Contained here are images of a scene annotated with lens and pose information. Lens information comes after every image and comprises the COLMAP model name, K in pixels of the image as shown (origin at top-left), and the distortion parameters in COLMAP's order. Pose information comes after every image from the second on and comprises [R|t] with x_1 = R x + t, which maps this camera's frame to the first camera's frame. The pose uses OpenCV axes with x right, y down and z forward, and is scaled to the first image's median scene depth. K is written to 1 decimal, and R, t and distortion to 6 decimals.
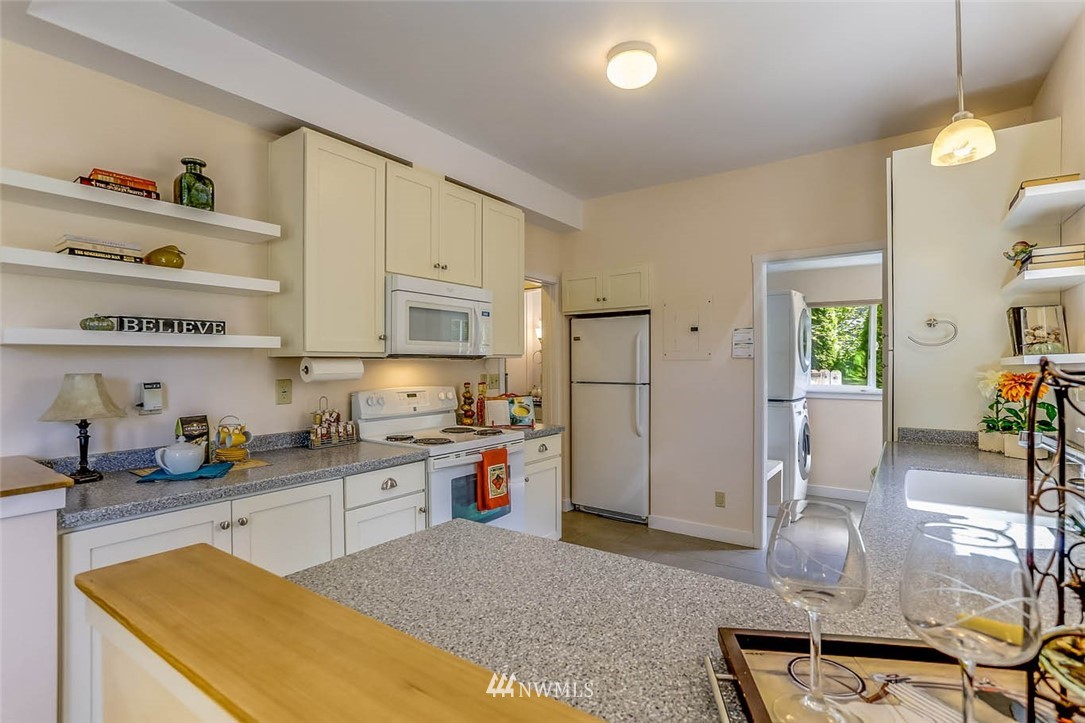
lens RADIAL K [[519.6, 0, 545.5], [0, 519.6, 365.0], [0, 0, 1]] dist [-0.056956, 0.019861]
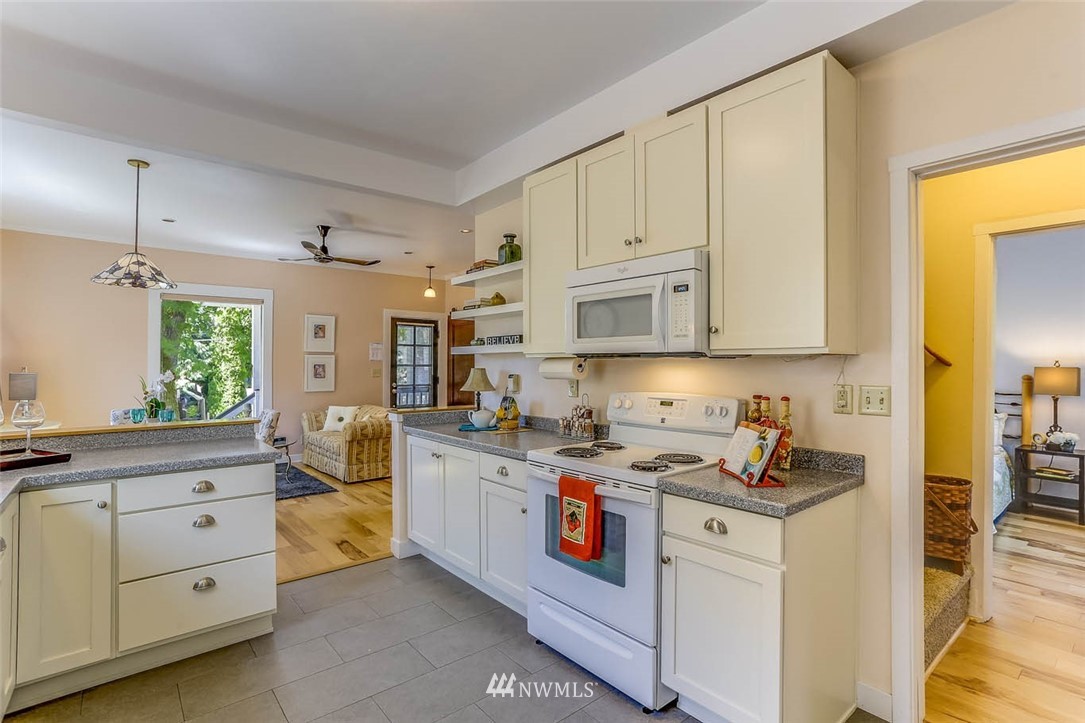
lens RADIAL K [[519.6, 0, 531.2], [0, 519.6, 366.9], [0, 0, 1]] dist [-0.056956, 0.019861]
pose [[-0.266639, 0.009958, -0.963745, 0.578947], [-0.003620, 0.999929, 0.011333, -0.006497], [0.963790, 0.006510, -0.266584, 1.022273]]
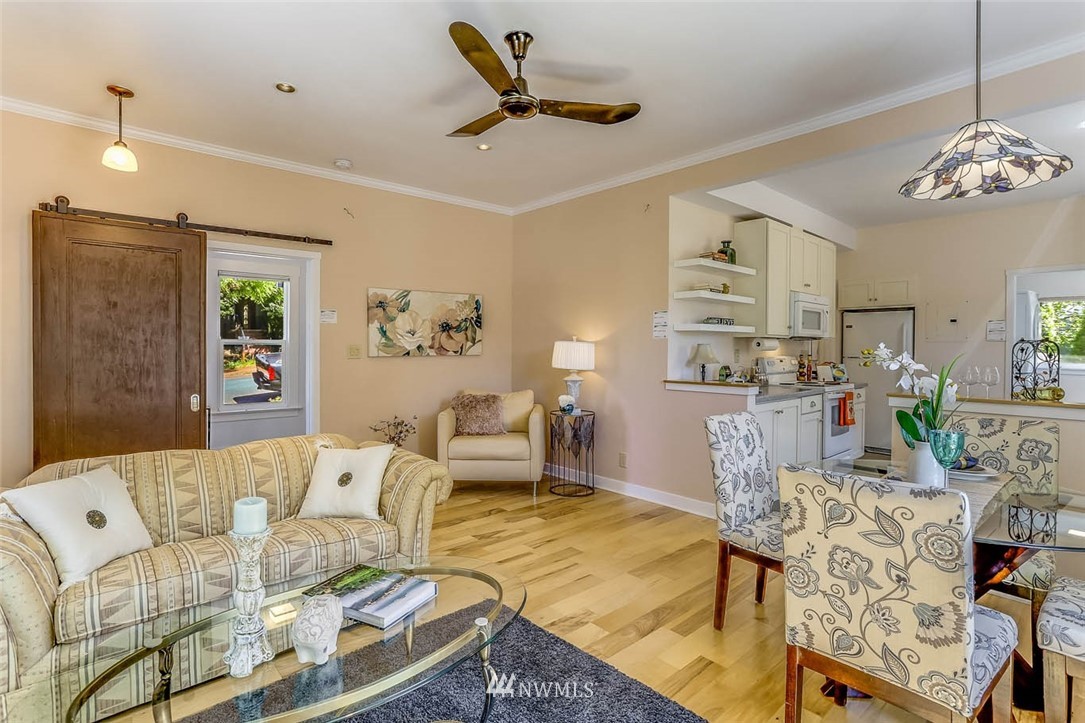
lens RADIAL K [[519.6, 0, 534.0], [0, 519.6, 353.5], [0, 0, 1]] dist [-0.056956, 0.019861]
pose [[0.969021, 0.013315, -0.246621, -0.635122], [-0.011156, 0.999886, 0.010150, 0.026829], [0.246728, -0.007084, 0.969059, -0.829057]]
